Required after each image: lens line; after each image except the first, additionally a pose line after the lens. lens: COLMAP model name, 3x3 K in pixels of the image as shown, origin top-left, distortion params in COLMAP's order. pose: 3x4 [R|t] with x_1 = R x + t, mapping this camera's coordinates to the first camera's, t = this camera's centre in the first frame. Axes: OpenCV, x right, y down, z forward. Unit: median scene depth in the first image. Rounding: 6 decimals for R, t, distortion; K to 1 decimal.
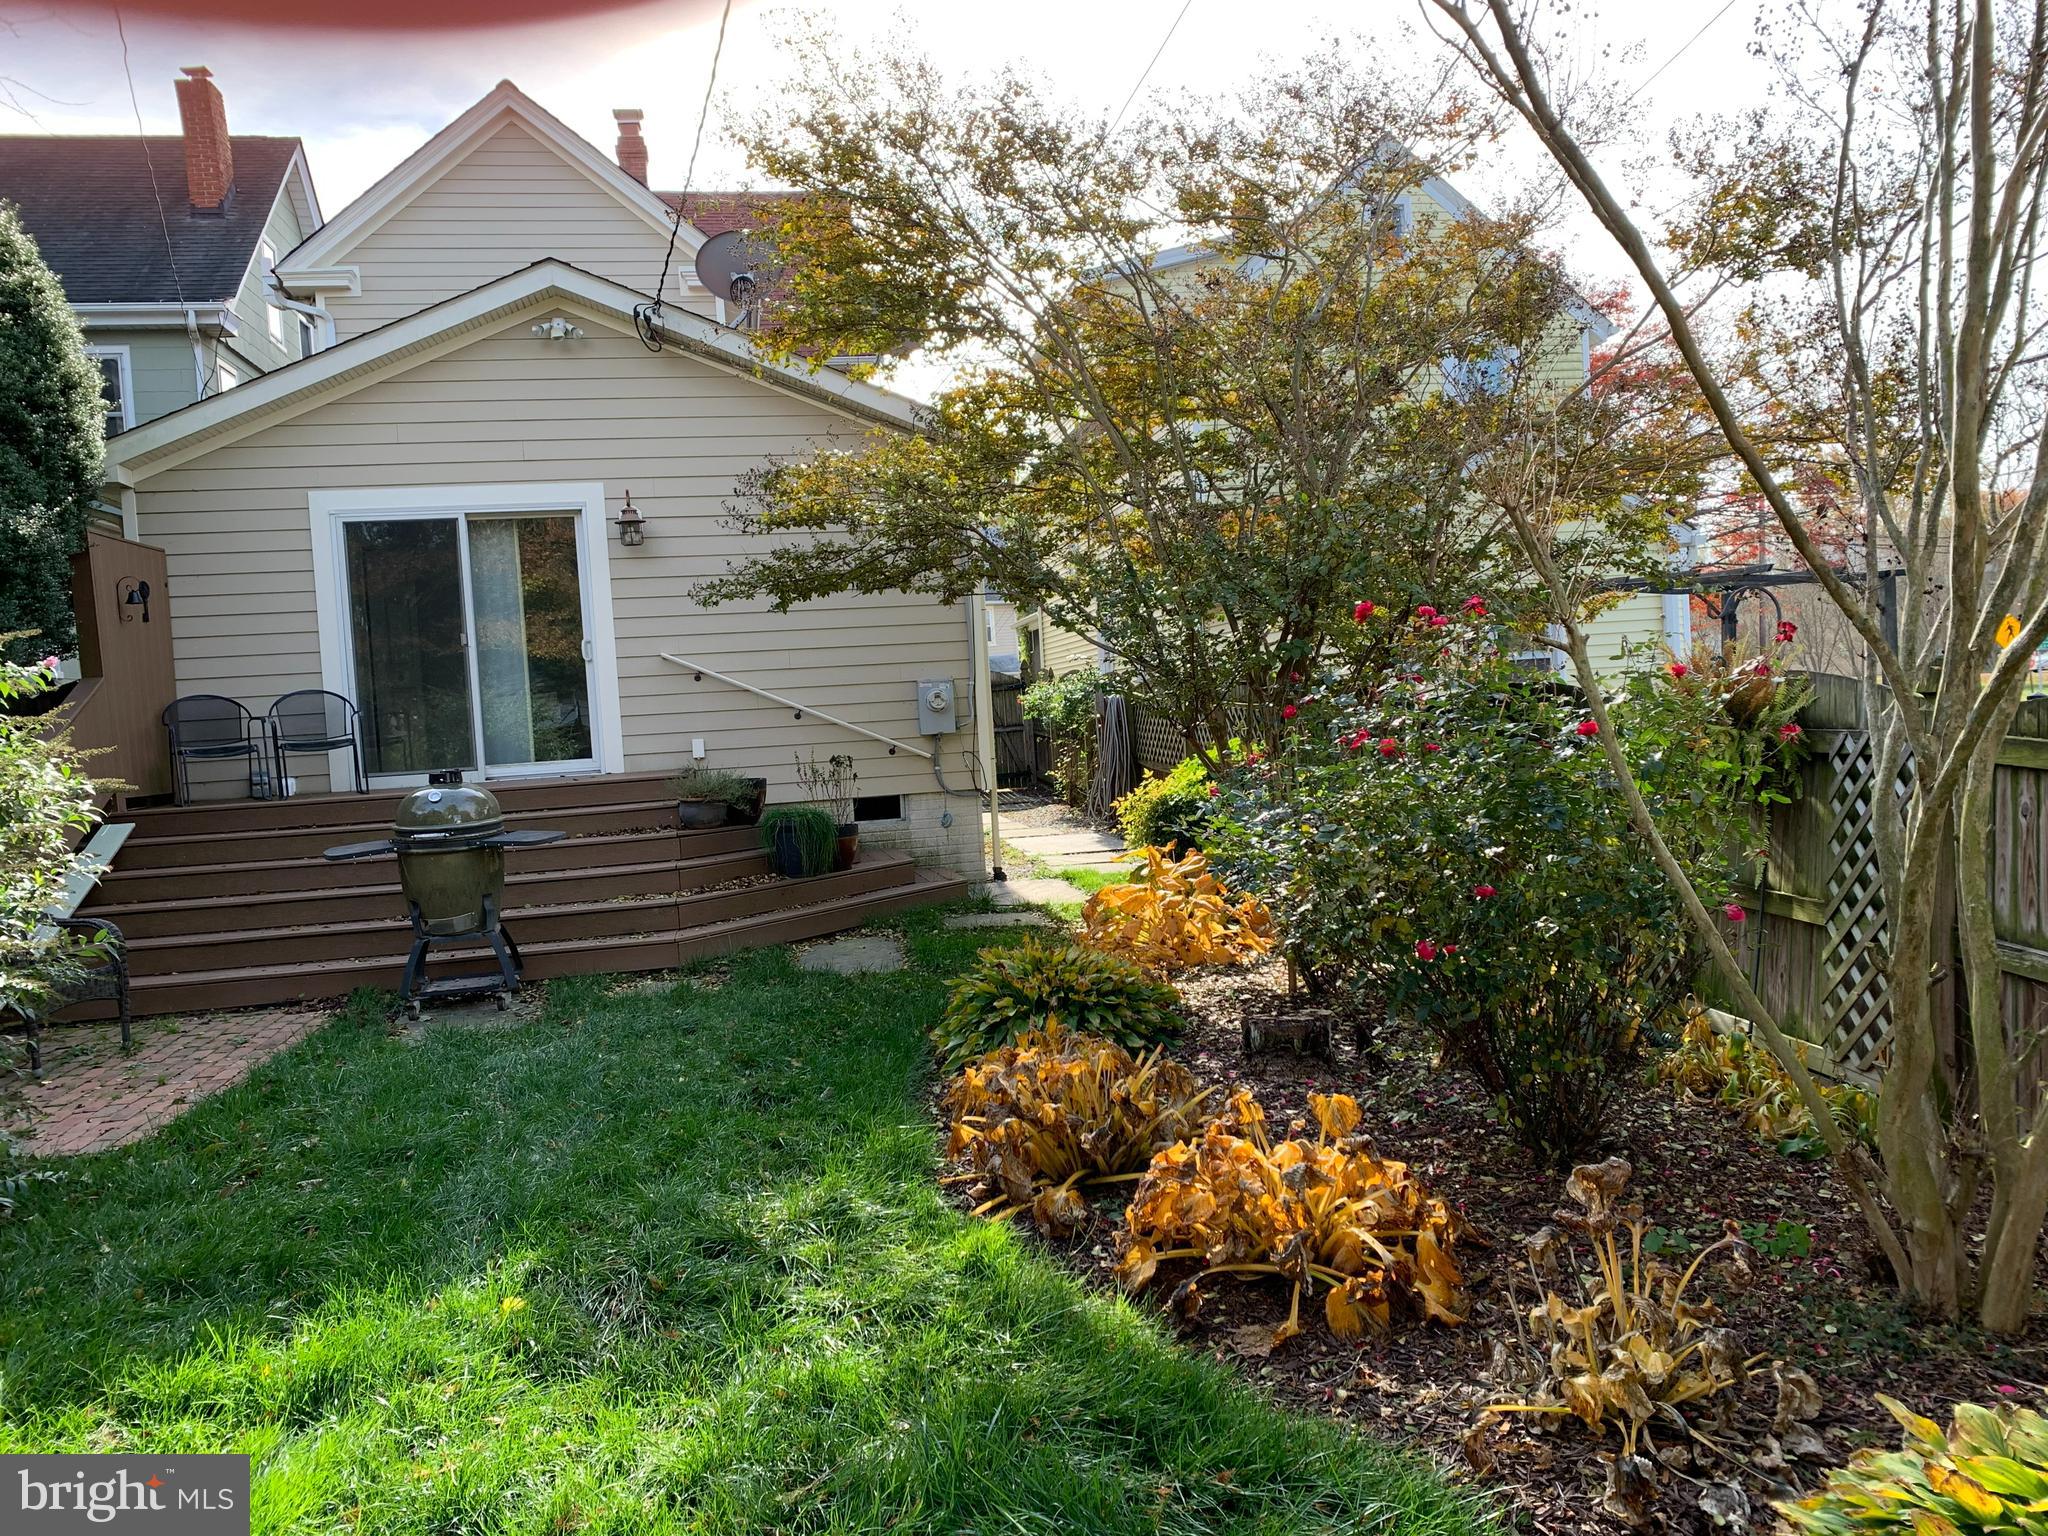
lens RADIAL K [[1548.2, 0, 1110.9], [0, 1548.2, 776.1], [0, 0, 1]] dist [-0.005954, -0.007829]
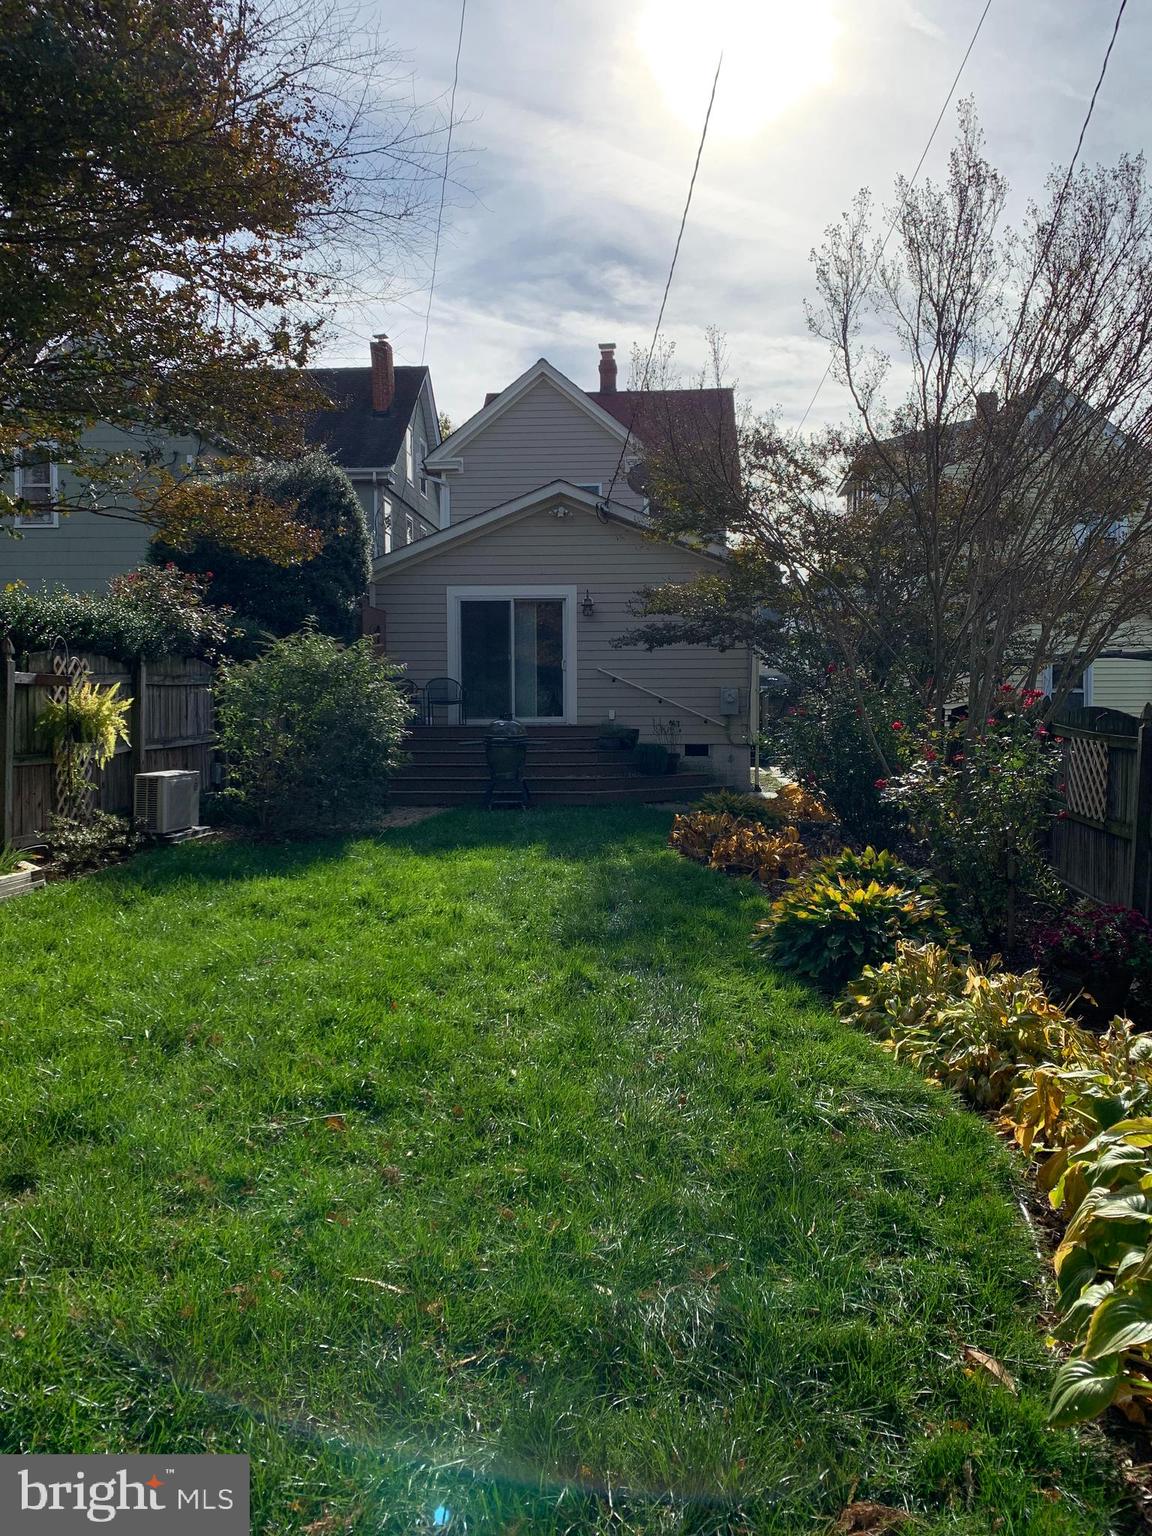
lens RADIAL K [[1161.2, 0, 576.3], [0, 1161.2, 767.7], [0, 0, 1]] dist [-0.005954, -0.007829]
pose [[0.950443, 0.068657, -0.303222, 0.165805], [-0.066897, 0.997628, 0.016199, 0.031168], [0.303615, 0.004888, 0.952782, -0.499309]]
